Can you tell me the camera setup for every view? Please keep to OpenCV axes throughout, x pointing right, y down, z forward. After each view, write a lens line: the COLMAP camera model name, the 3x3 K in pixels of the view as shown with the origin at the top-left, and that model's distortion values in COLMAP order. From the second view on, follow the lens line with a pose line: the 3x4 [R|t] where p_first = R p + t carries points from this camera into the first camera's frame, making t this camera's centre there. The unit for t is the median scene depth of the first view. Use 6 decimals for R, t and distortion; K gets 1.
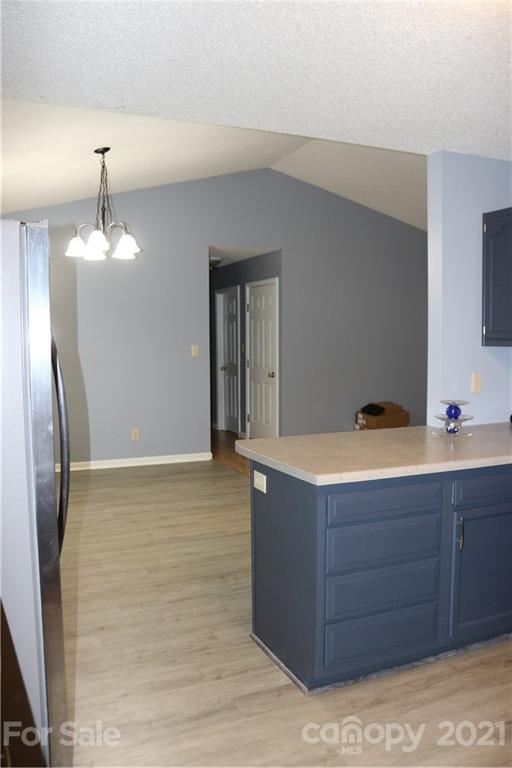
lens RADIAL K [[630.2, 0, 256.0], [0, 630.2, 384.0], [0, 0, 1]] dist [-0.069673, 0.002754]
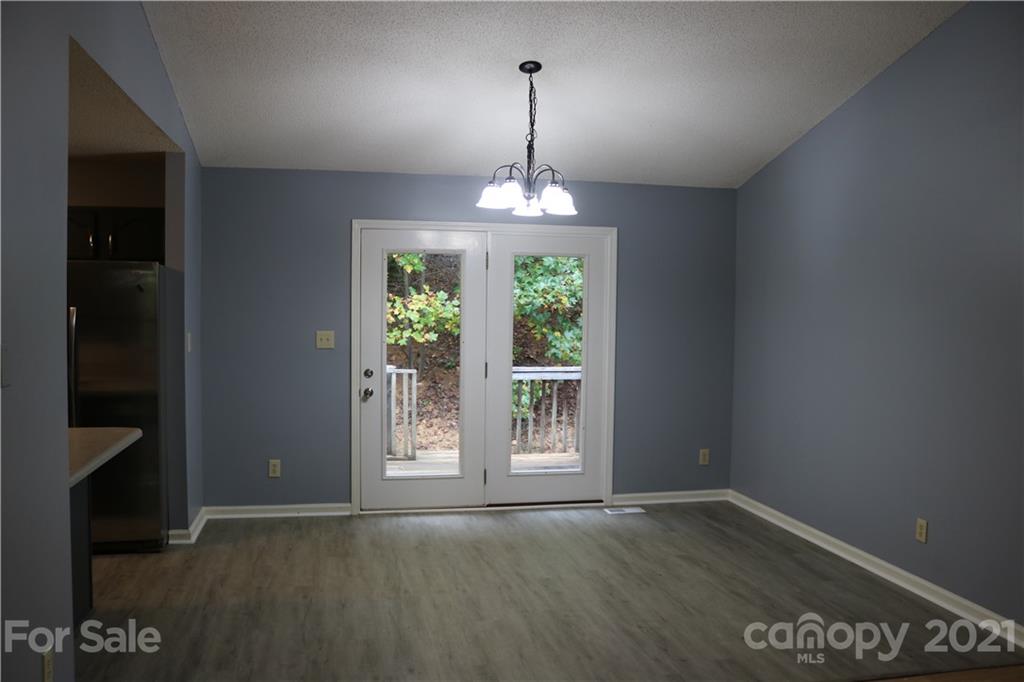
lens RADIAL K [[840.3, 0, 512.0], [0, 840.3, 341.0], [0, 0, 1]] dist [-0.069673, 0.002754]
pose [[-0.217479, 0.043376, -0.975101, 0.728860], [-0.078610, 0.994988, 0.061793, -0.119642], [0.972894, 0.090091, -0.212979, 1.199380]]
